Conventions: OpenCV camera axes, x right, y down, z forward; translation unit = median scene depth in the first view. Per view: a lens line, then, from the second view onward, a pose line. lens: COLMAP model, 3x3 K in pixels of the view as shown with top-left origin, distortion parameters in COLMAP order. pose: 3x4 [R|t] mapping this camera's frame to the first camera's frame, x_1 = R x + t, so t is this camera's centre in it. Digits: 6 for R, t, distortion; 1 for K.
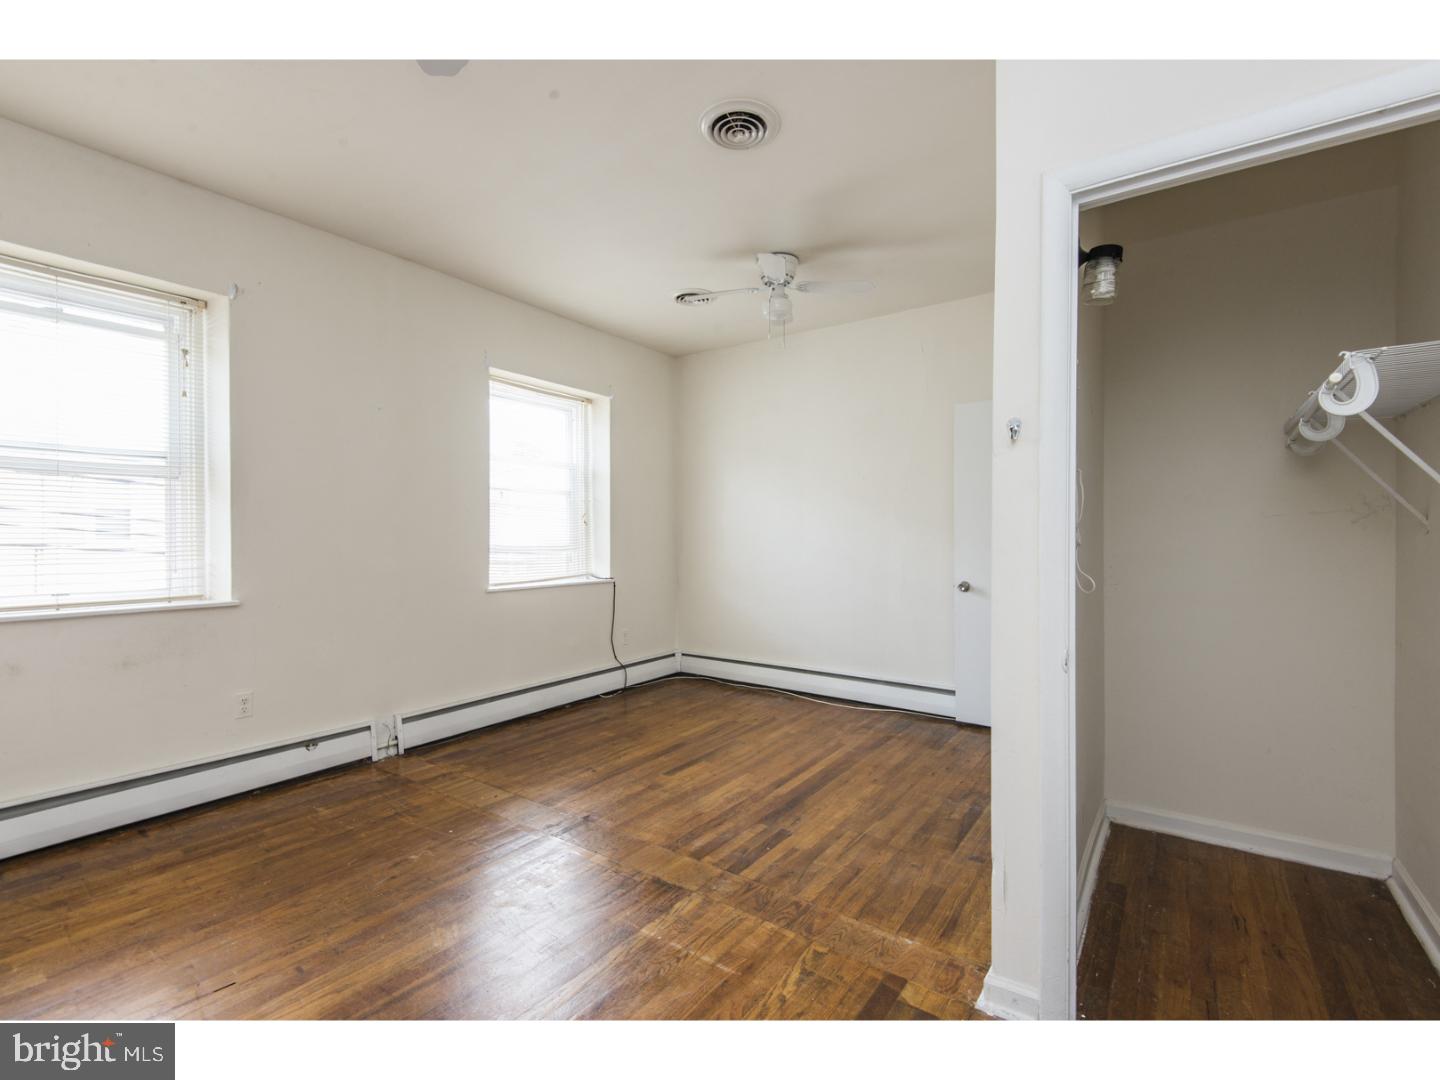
lens RADIAL K [[656.6, 0, 722.7], [0, 656.6, 543.4], [0, 0, 1]] dist [0.029735, -0.016120]
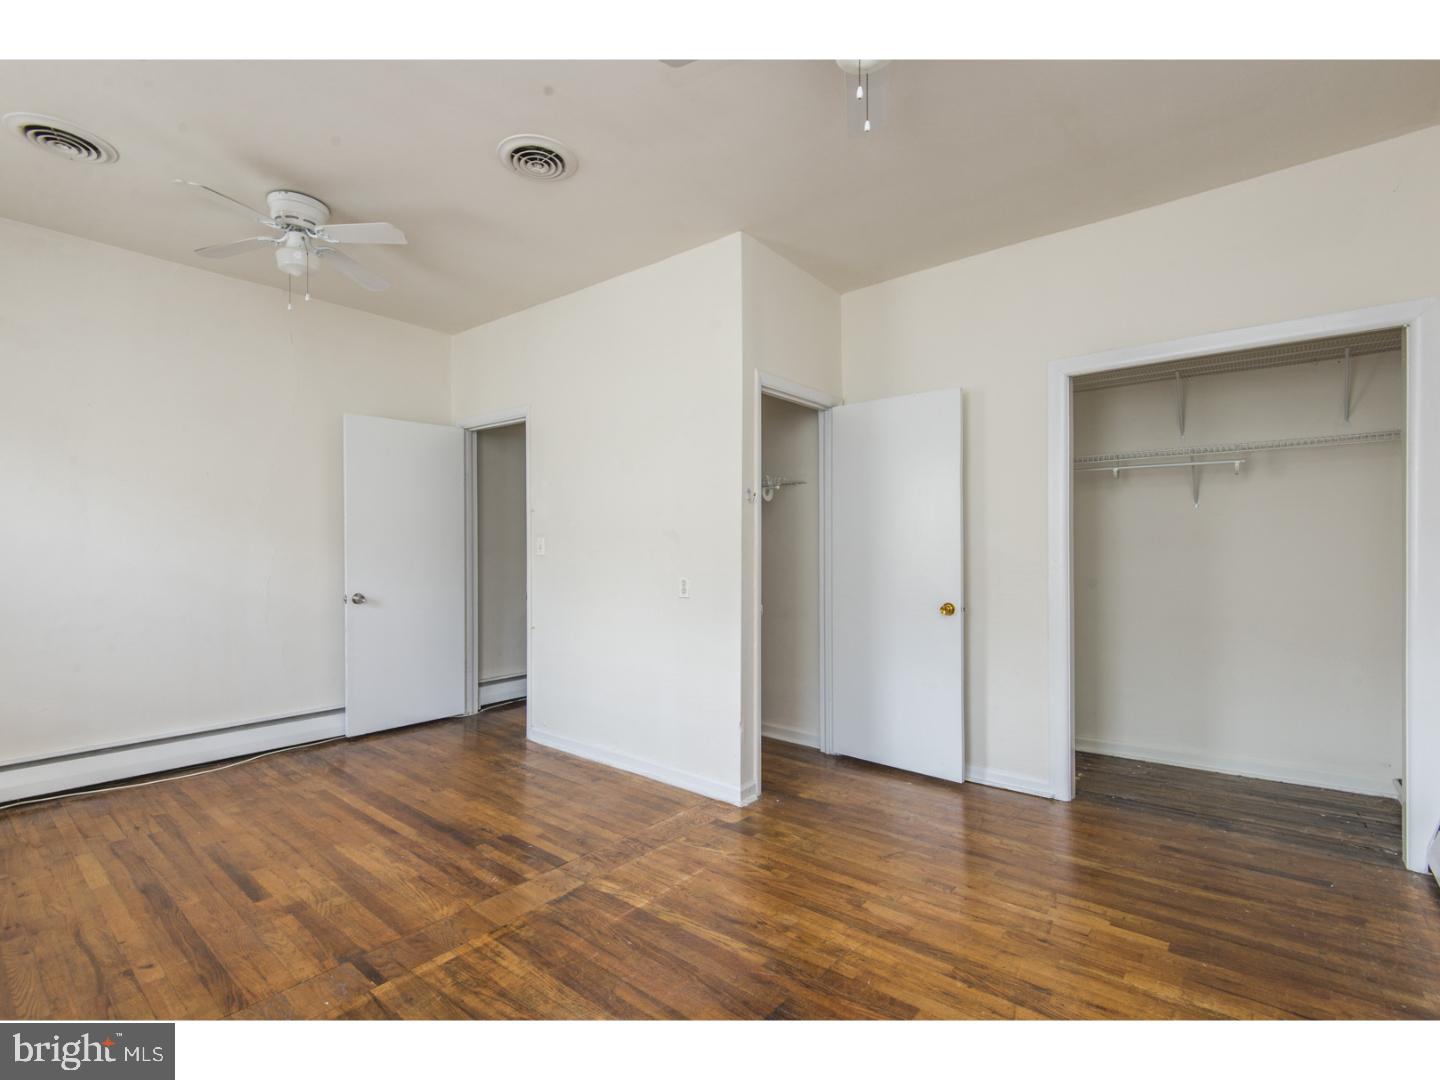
lens RADIAL K [[656.6, 0, 724.2], [0, 656.6, 539.3], [0, 0, 1]] dist [0.029735, -0.016120]
pose [[0.072267, 0.010634, 0.997329, -0.813795], [0.009759, 0.999888, -0.011369, -0.011271], [-0.997338, 0.010555, 0.072156, 0.512199]]
